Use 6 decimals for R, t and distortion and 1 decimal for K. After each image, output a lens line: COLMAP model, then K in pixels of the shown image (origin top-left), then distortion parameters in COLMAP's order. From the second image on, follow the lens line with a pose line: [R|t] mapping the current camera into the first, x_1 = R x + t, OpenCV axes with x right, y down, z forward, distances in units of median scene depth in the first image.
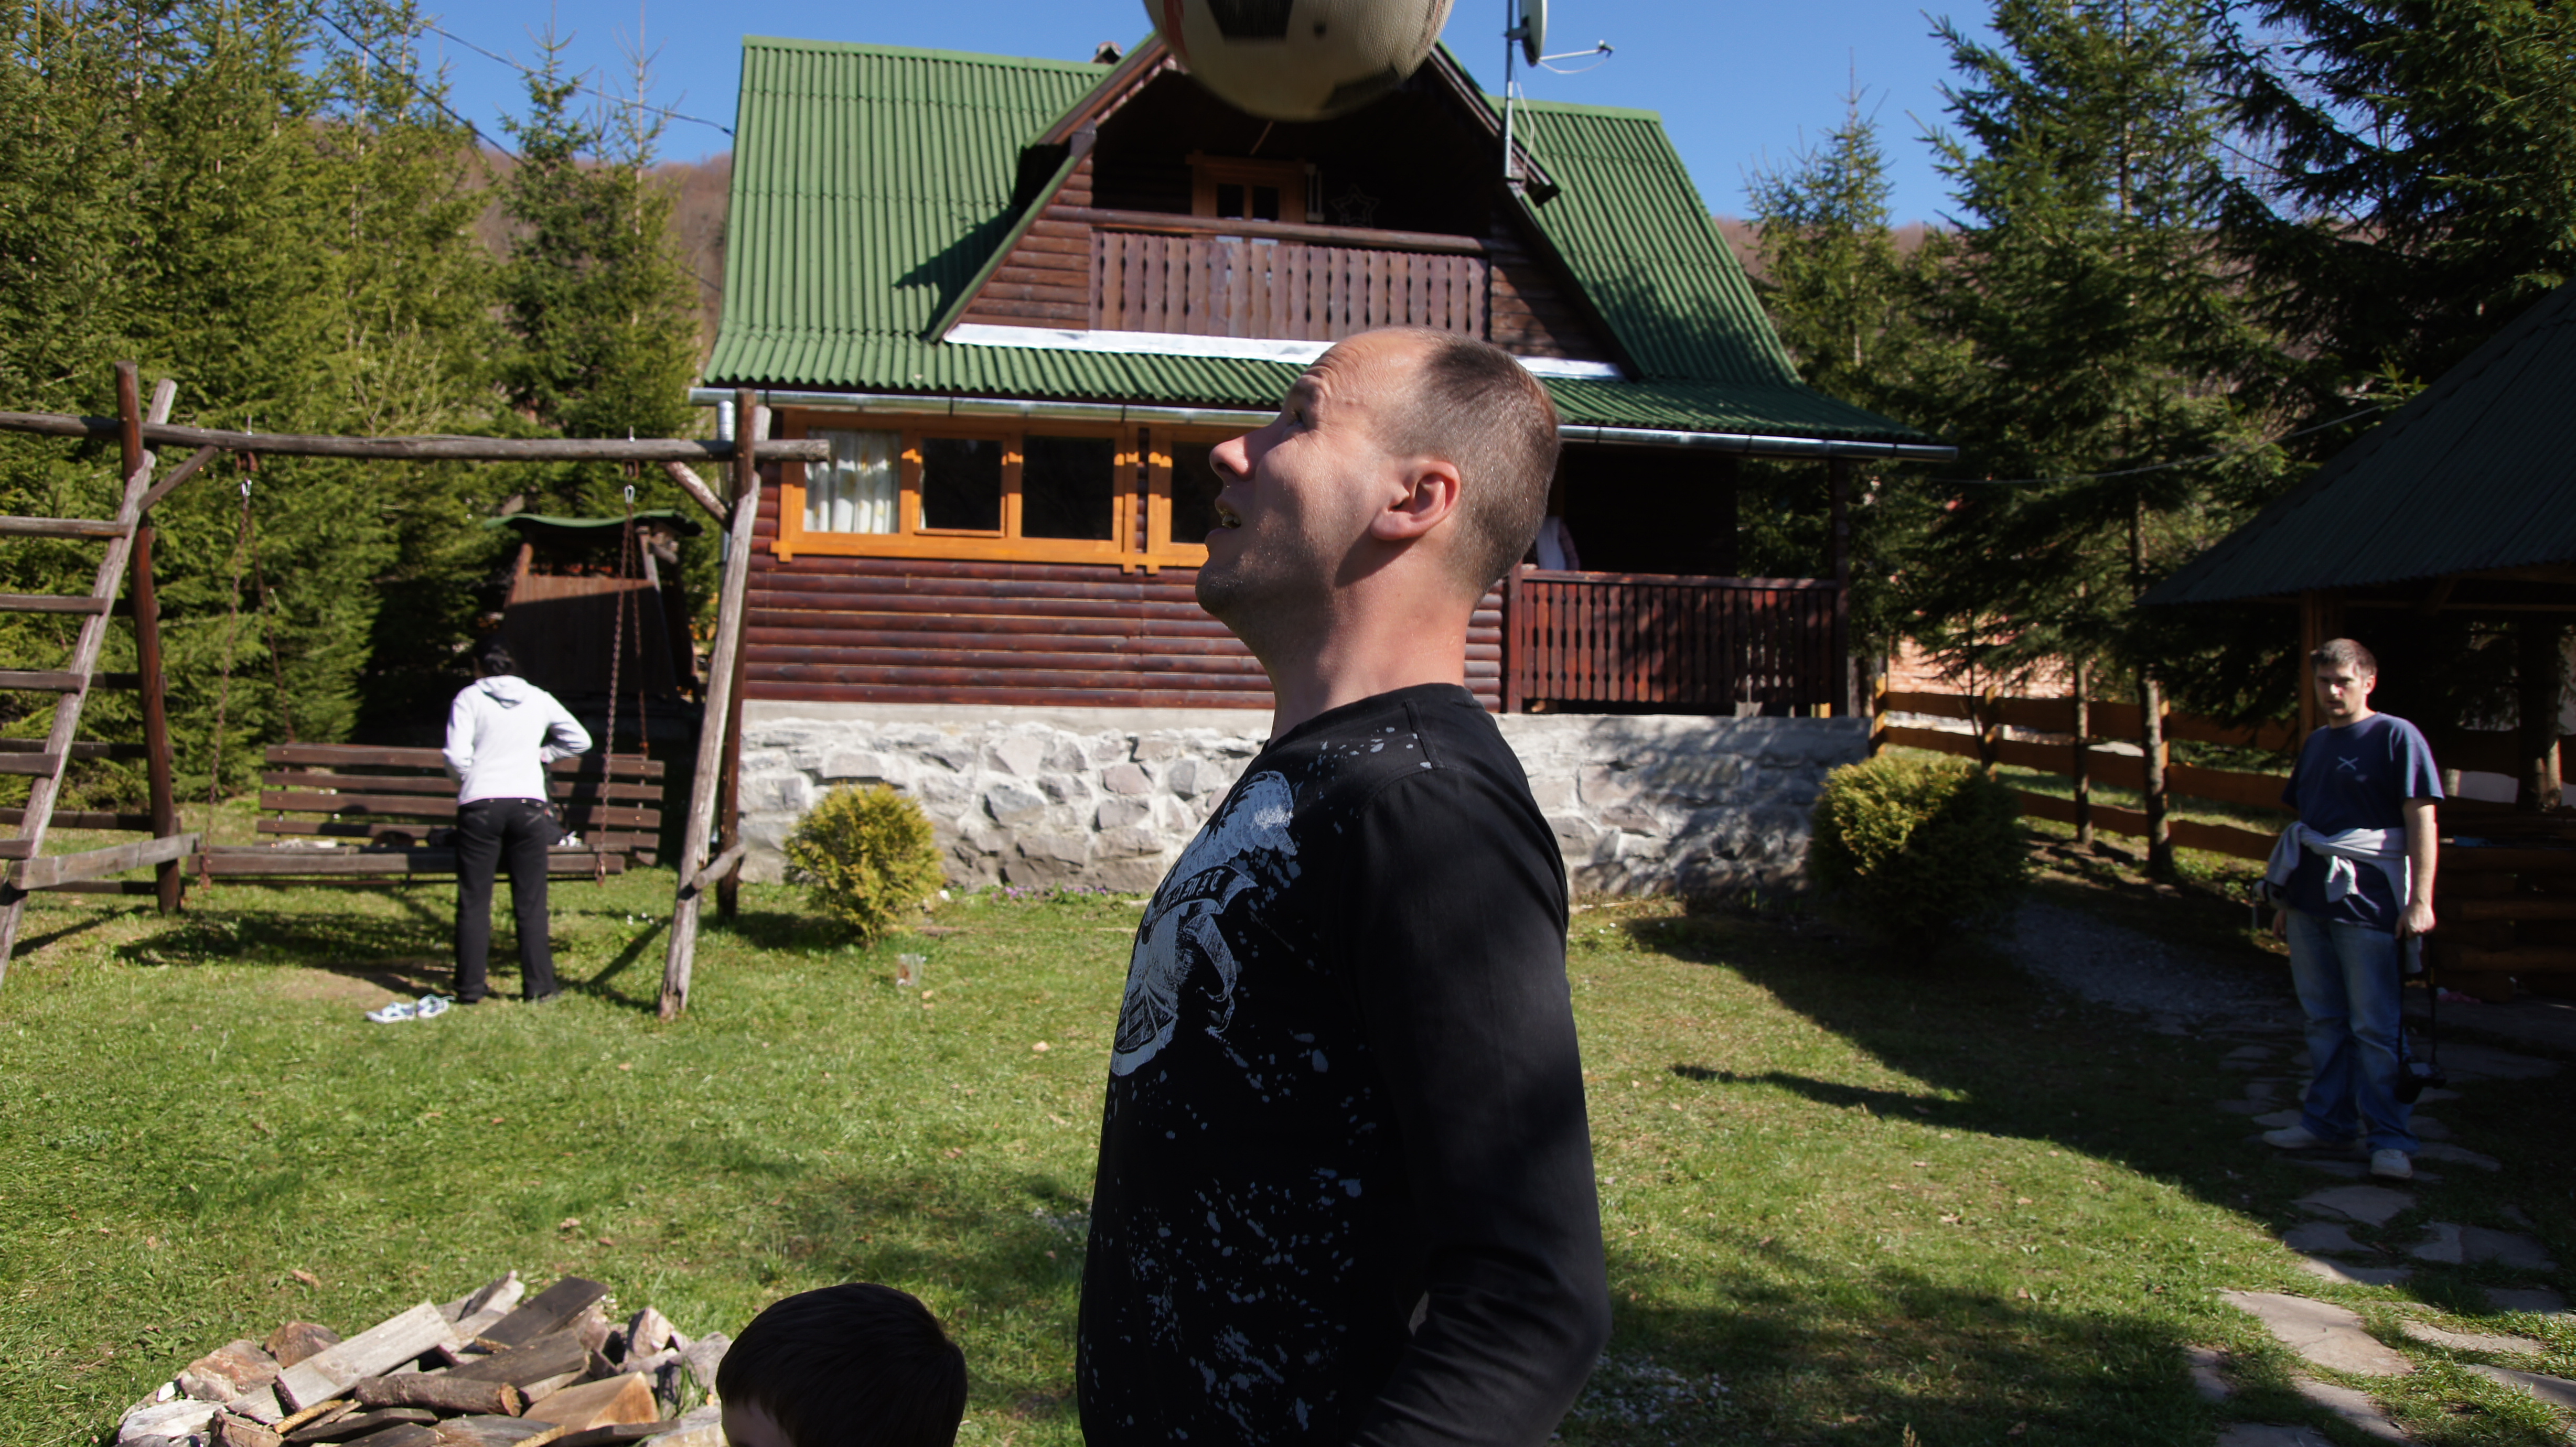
lens RADIAL K [[1909.1, 0, 1278.1], [0, 1909.1, 712.9], [0, 0, 1]] dist [-0.127883, 0.131364]
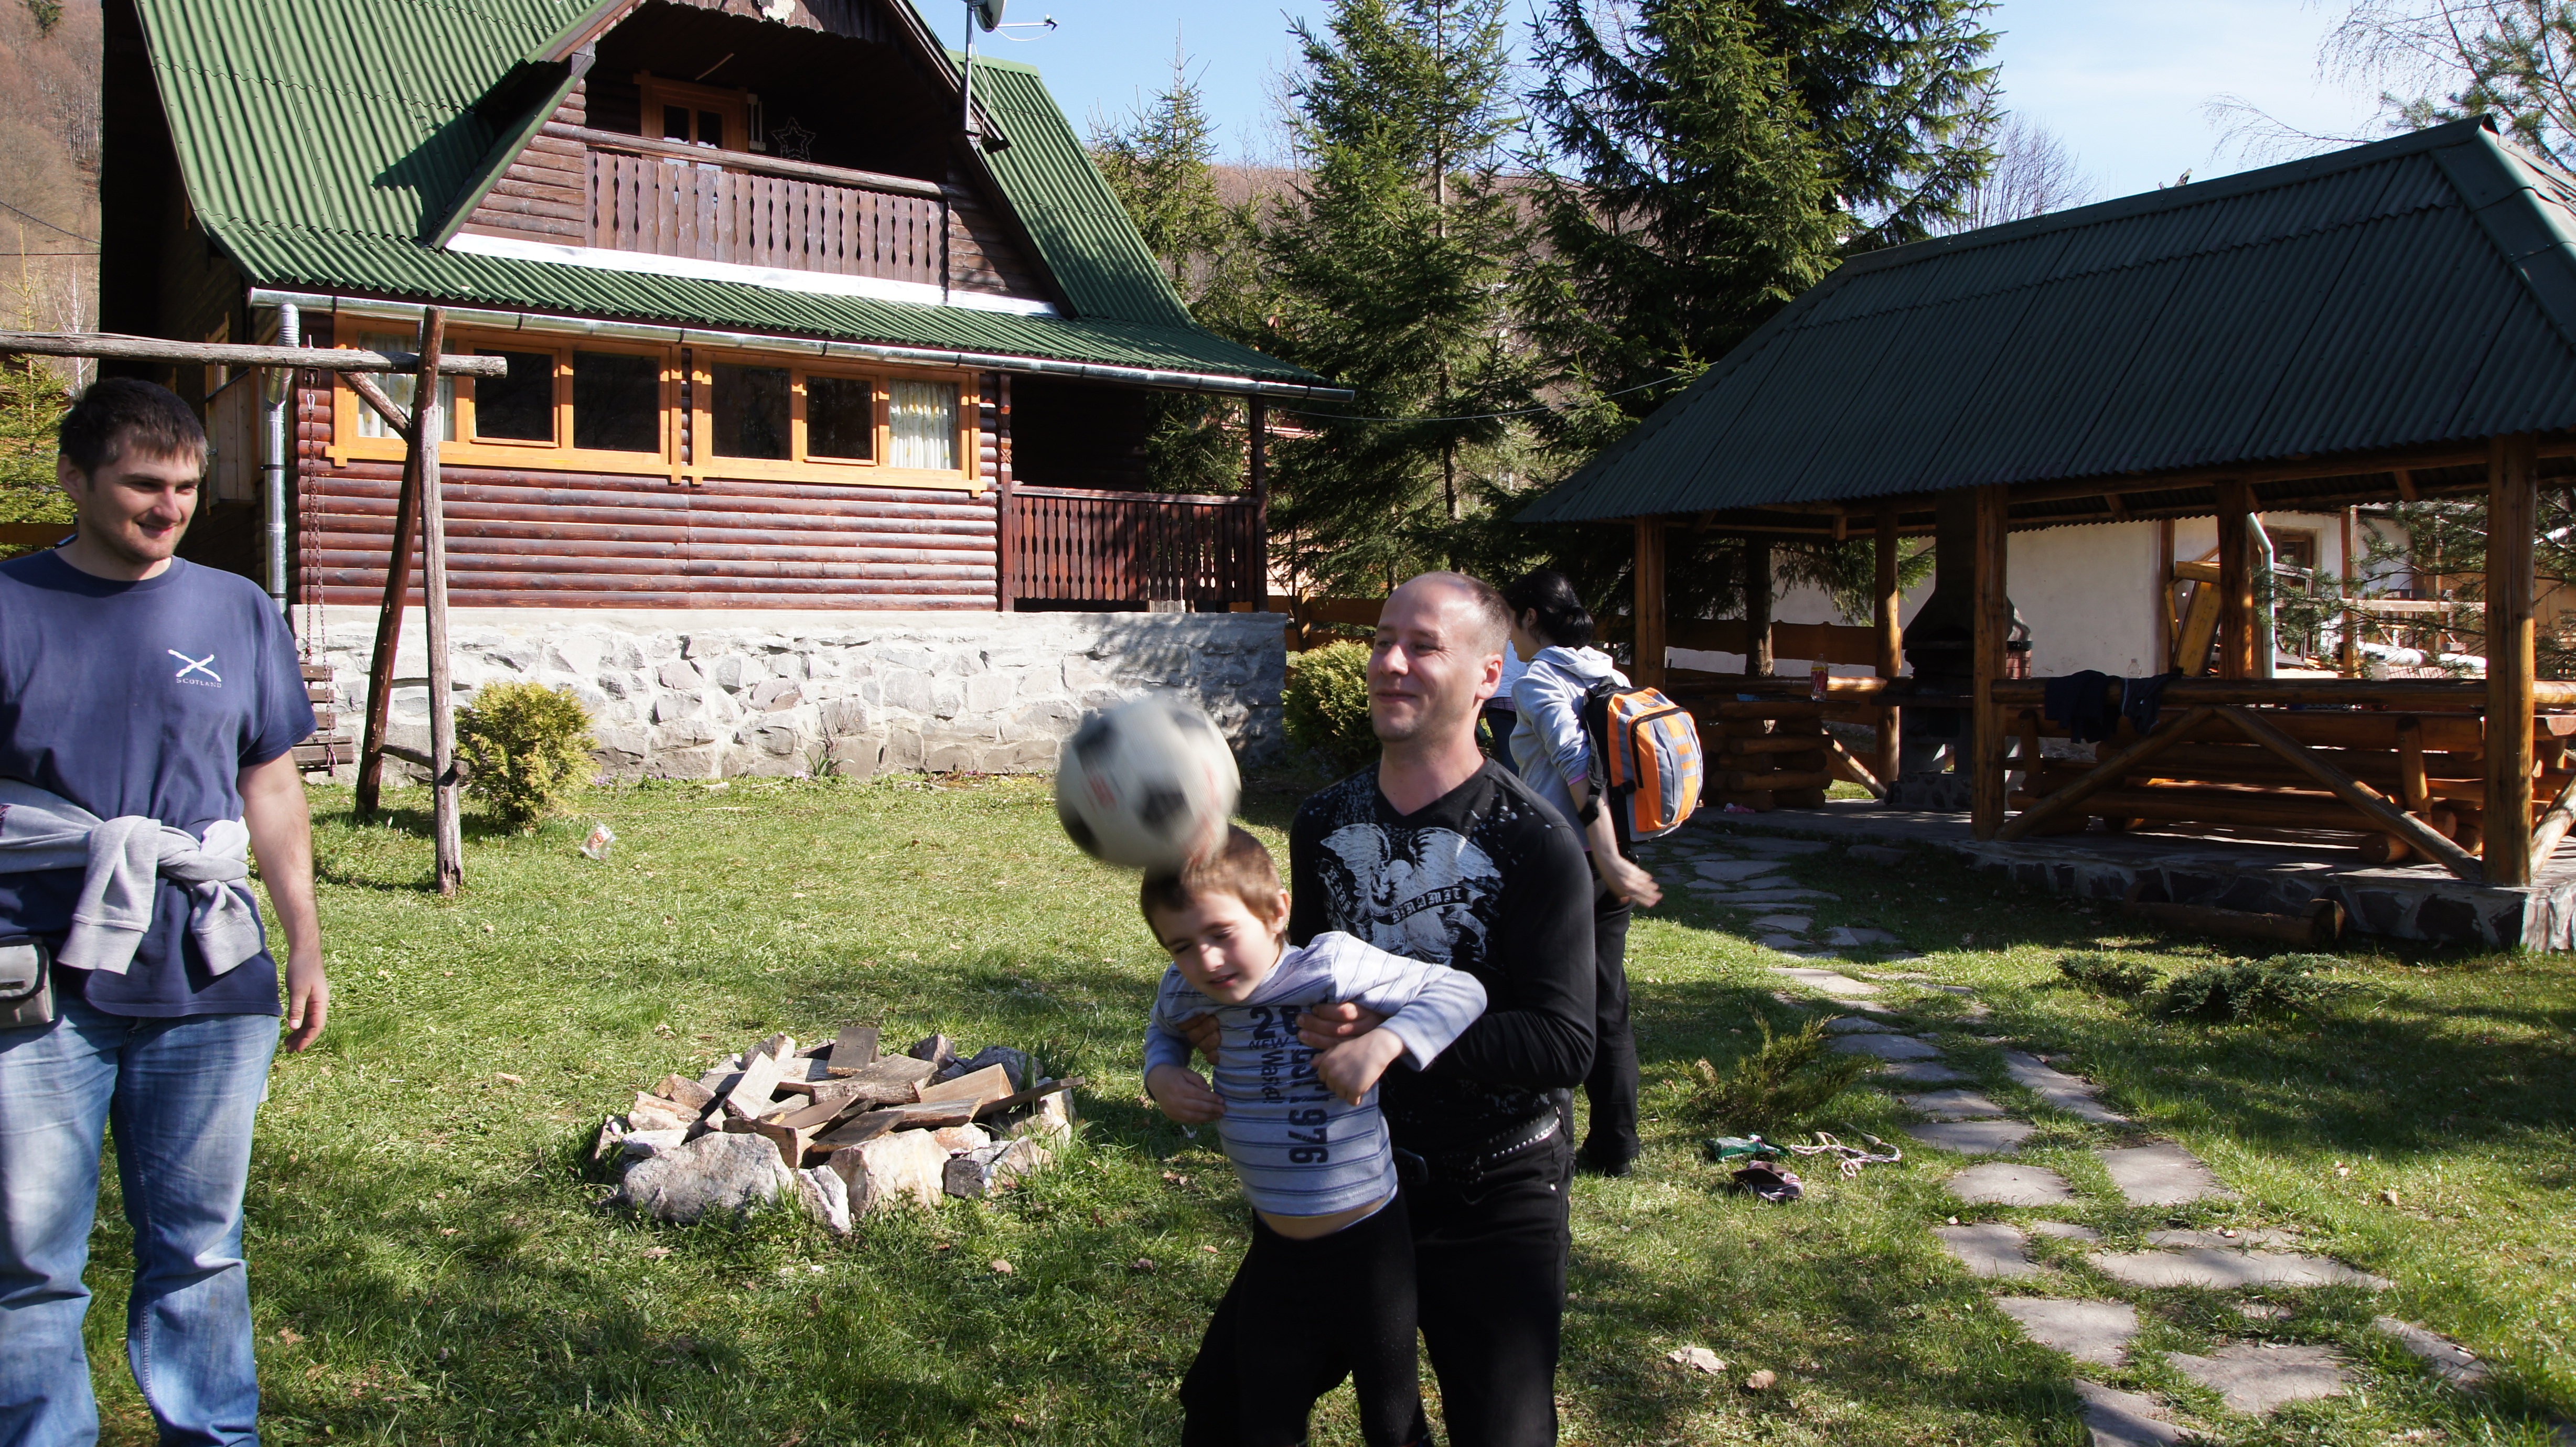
lens RADIAL K [[1909.1, 0, 1279.6], [0, 1909.1, 737.6], [0, 0, 1]] dist [-0.127883, 0.131364]
pose [[0.902957, -0.034587, 0.428337, -0.228360], [0.007768, 0.997907, 0.064203, 0.004022], [-0.429661, -0.054645, 0.901336, -0.111427]]
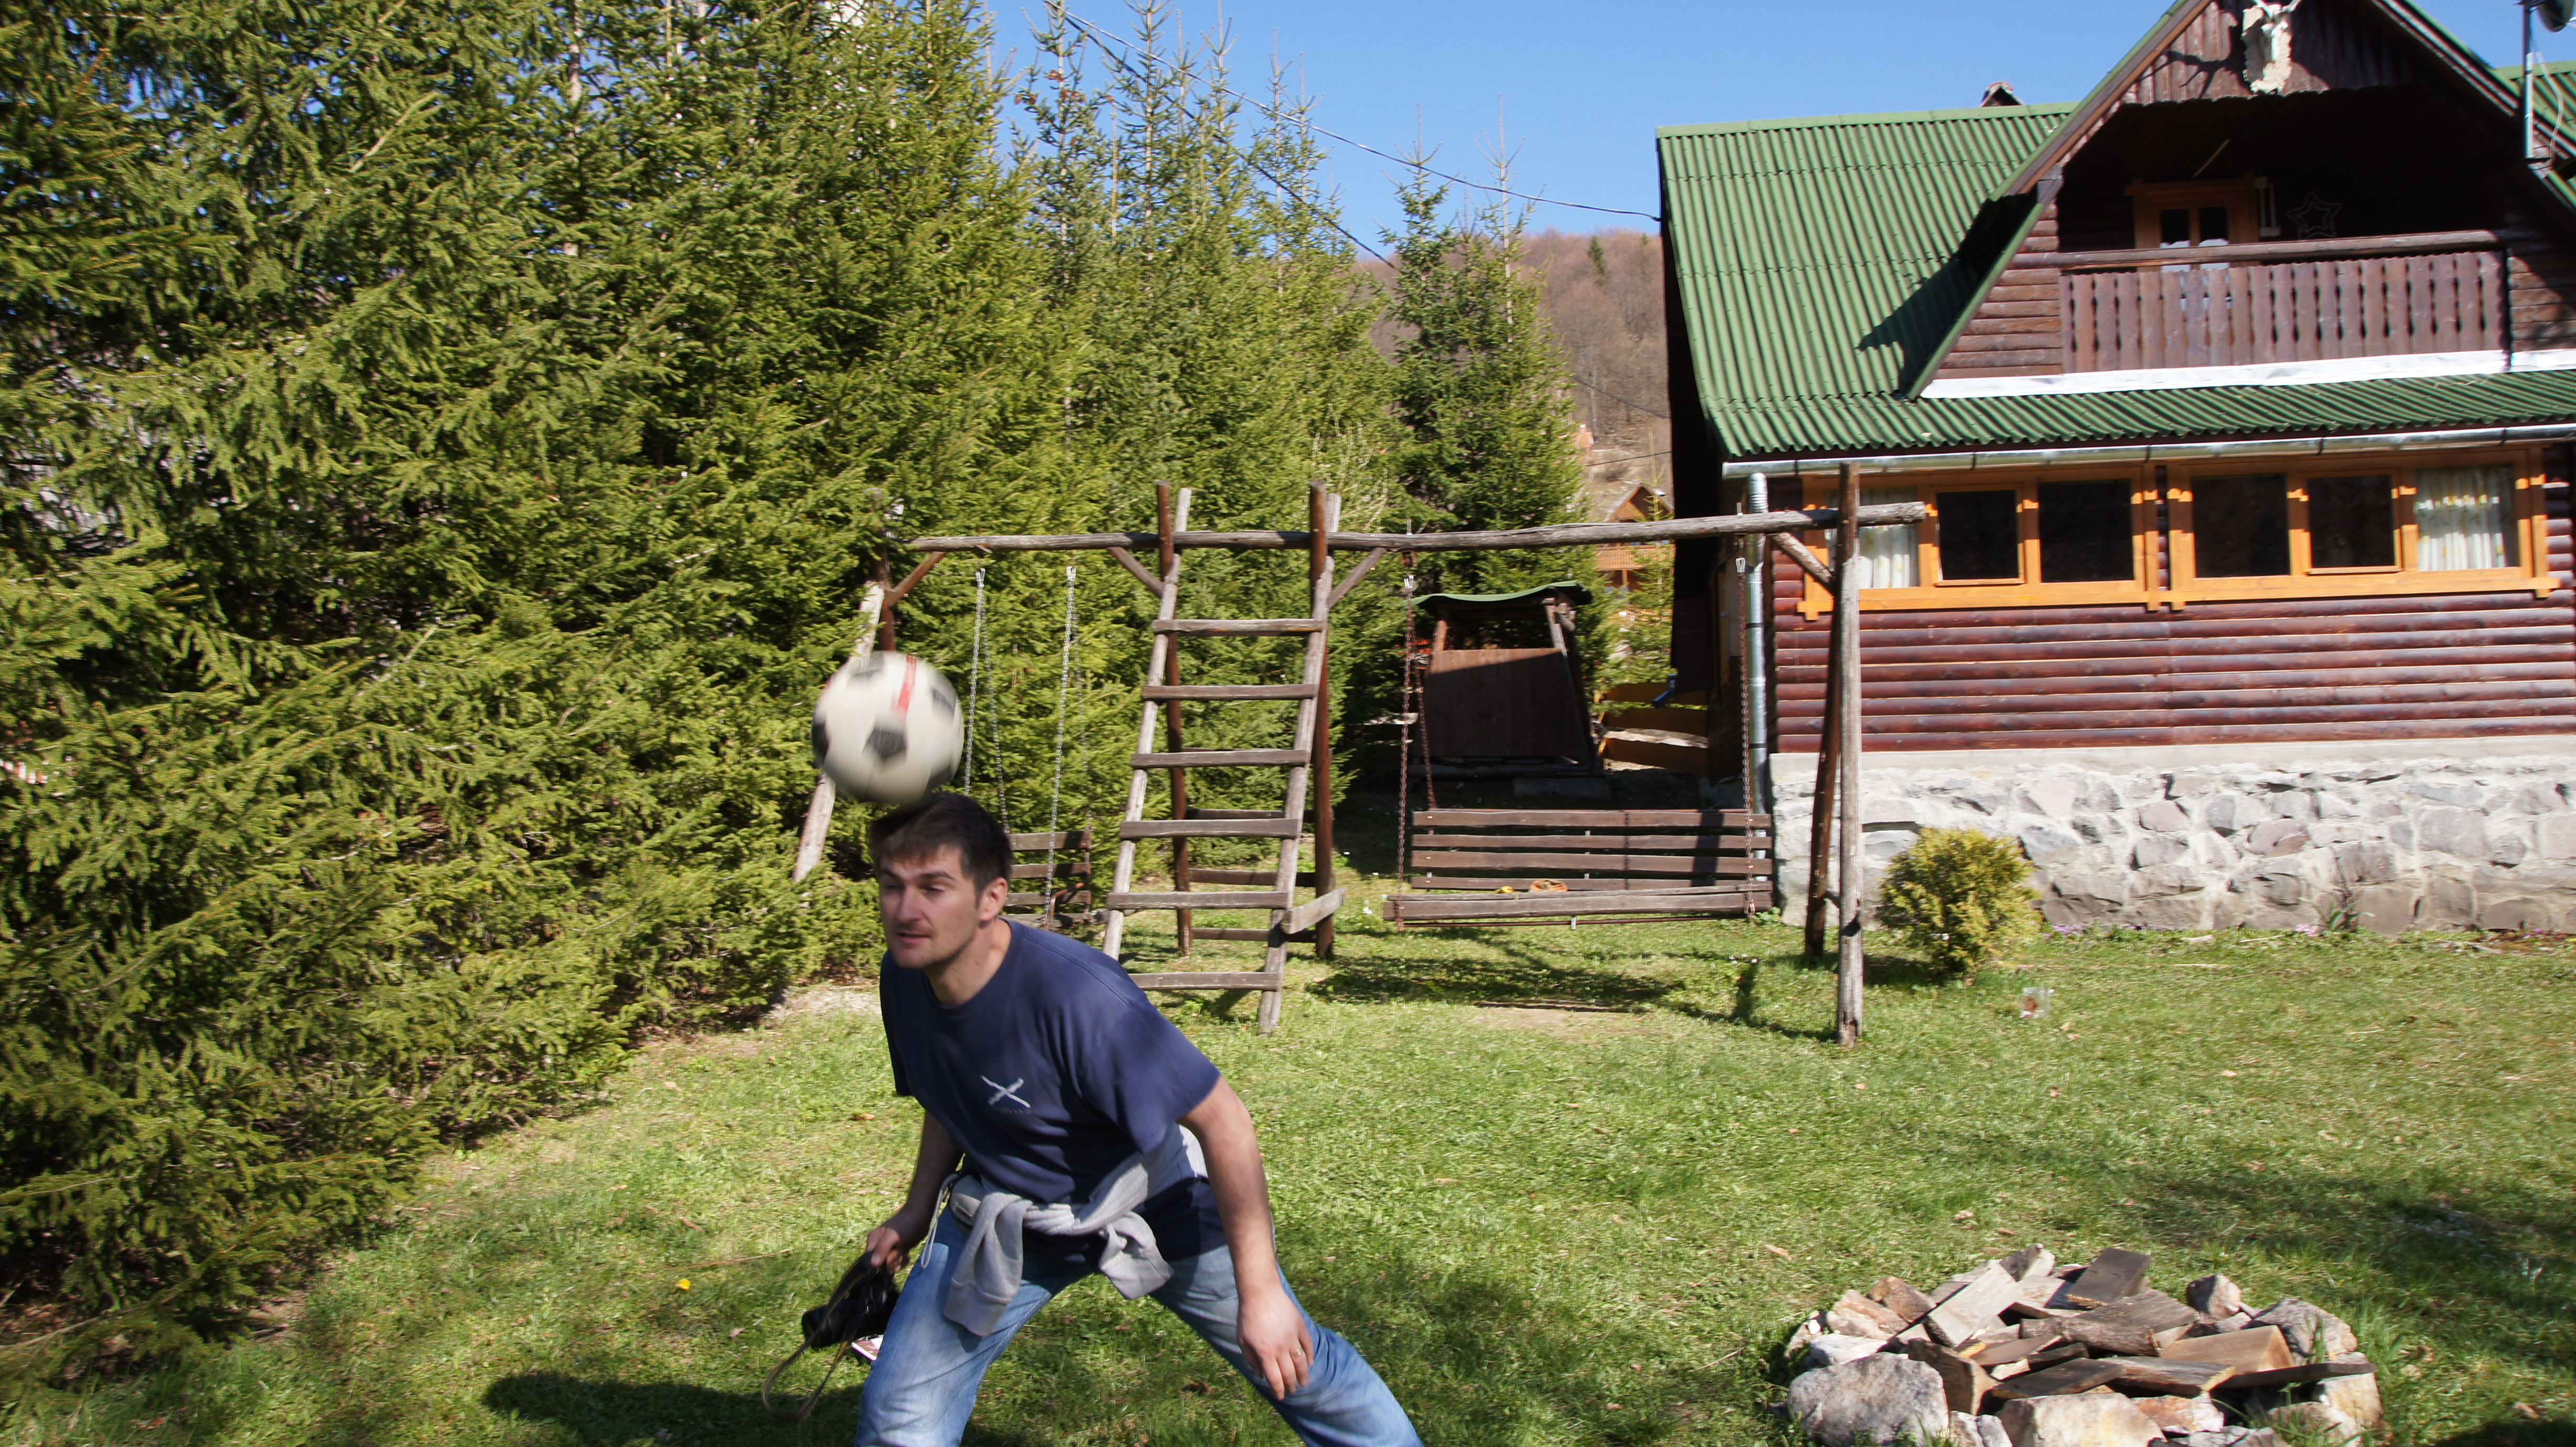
lens RADIAL K [[1909.1, 0, 1277.3], [0, 1909.1, 728.4], [0, 0, 1]] dist [-0.127883, 0.131364]
pose [[0.926813, -0.046302, -0.372658, -0.140710], [0.038044, 0.998841, -0.029487, -0.000260], [0.373591, 0.013151, 0.927500, -0.081055]]
